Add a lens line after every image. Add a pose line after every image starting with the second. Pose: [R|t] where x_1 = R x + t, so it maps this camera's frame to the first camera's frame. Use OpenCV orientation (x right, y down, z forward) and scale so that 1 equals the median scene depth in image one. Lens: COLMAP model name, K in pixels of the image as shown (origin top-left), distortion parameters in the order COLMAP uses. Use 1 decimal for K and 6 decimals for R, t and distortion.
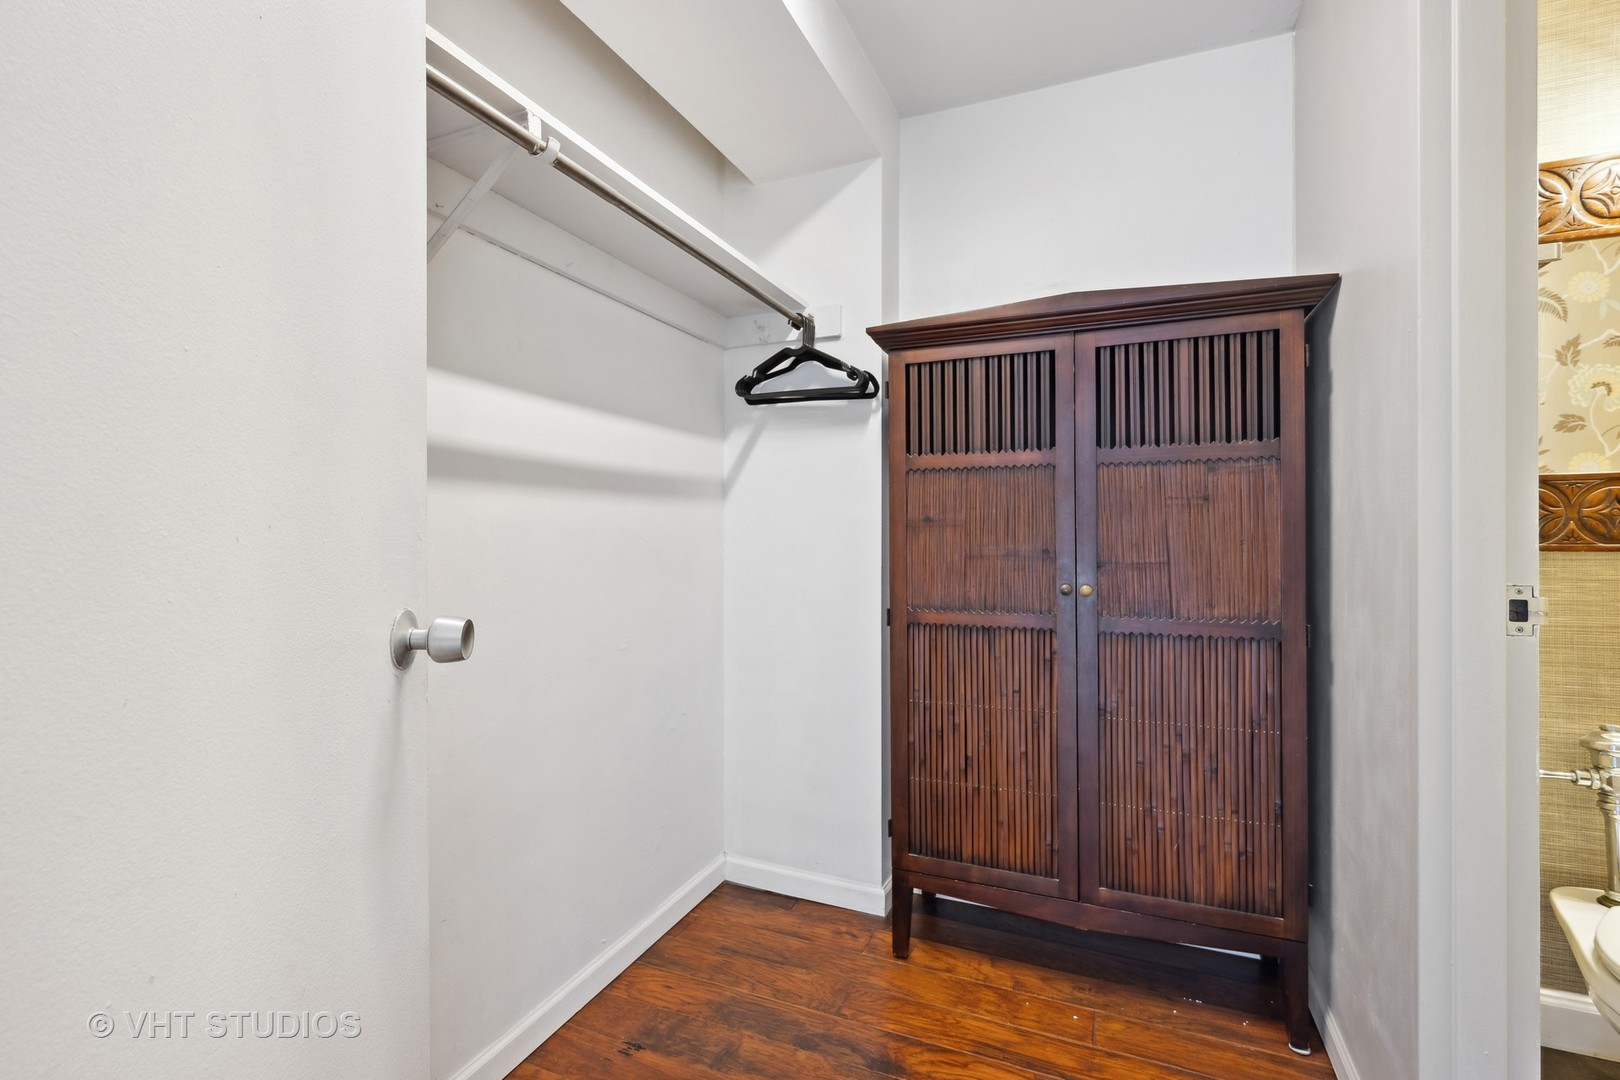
lens RADIAL K [[737.3, 0, 805.3], [0, 737.3, 540.4], [0, 0, 1]] dist [0.000014, 0.000062]
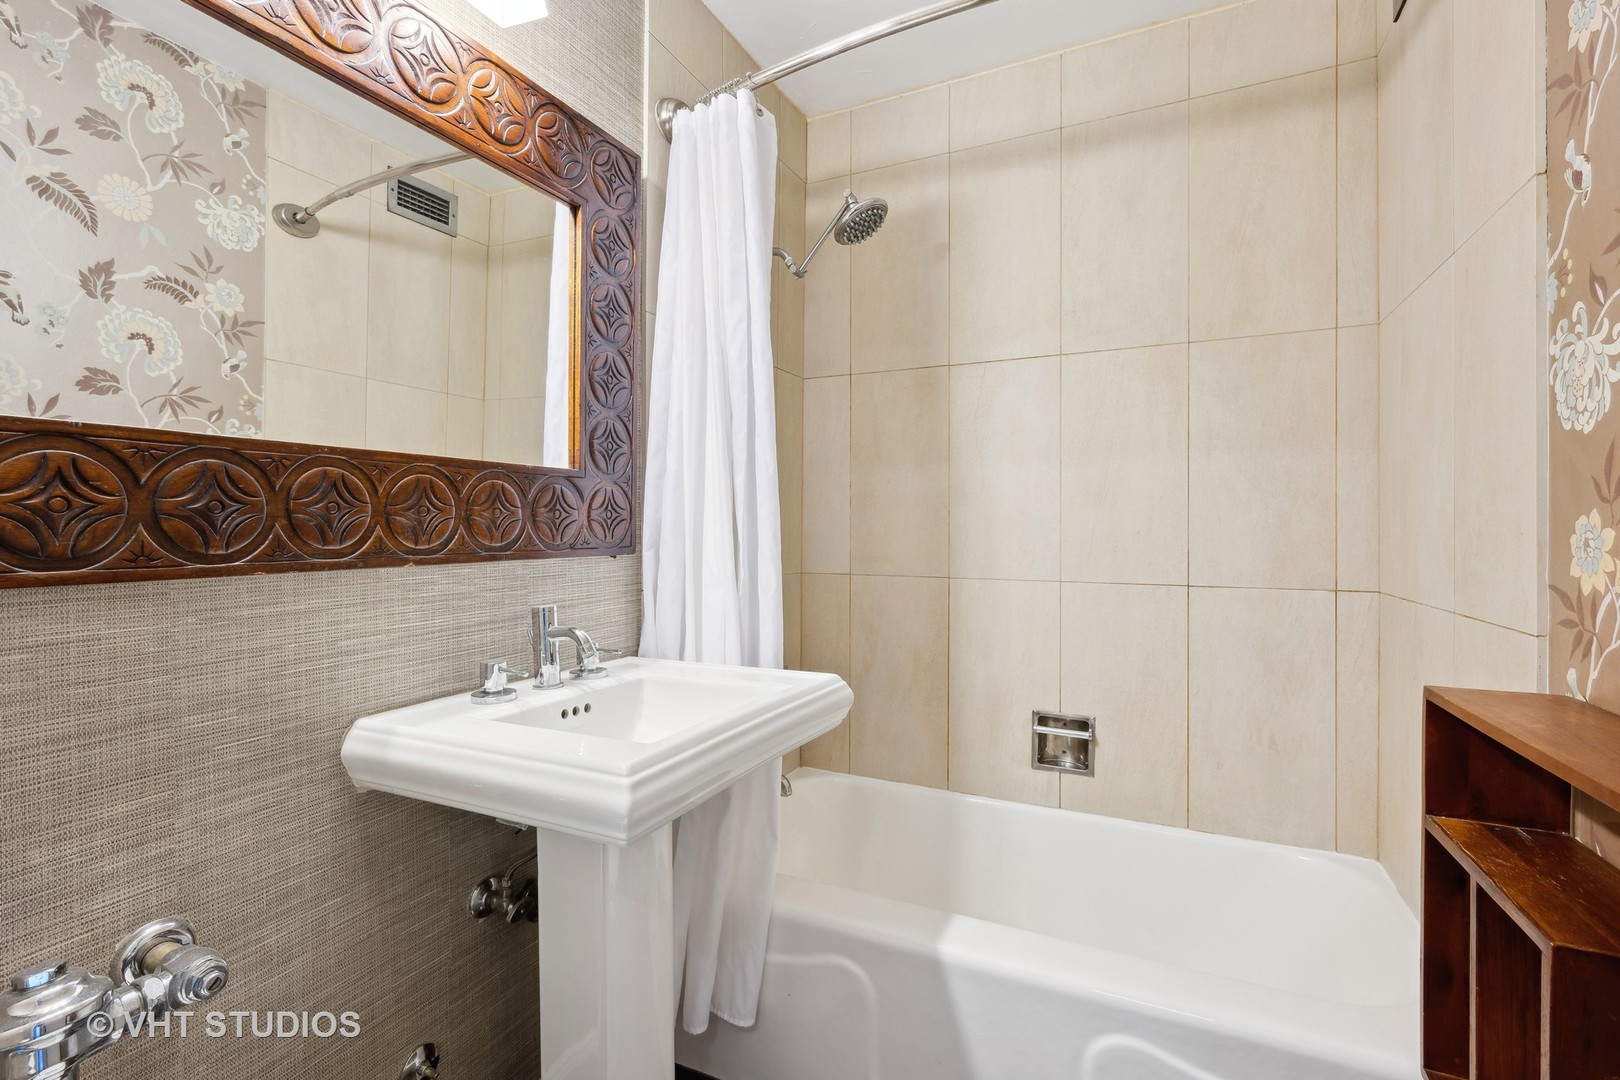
lens RADIAL K [[737.3, 0, 807.4], [0, 737.3, 540.0], [0, 0, 1]] dist [0.000014, 0.000062]
pose [[0.066720, 0.004351, 0.997762, 0.389338], [-0.001625, 0.999990, -0.004252, -0.008193], [-0.997770, -0.001338, 0.066727, 0.287519]]
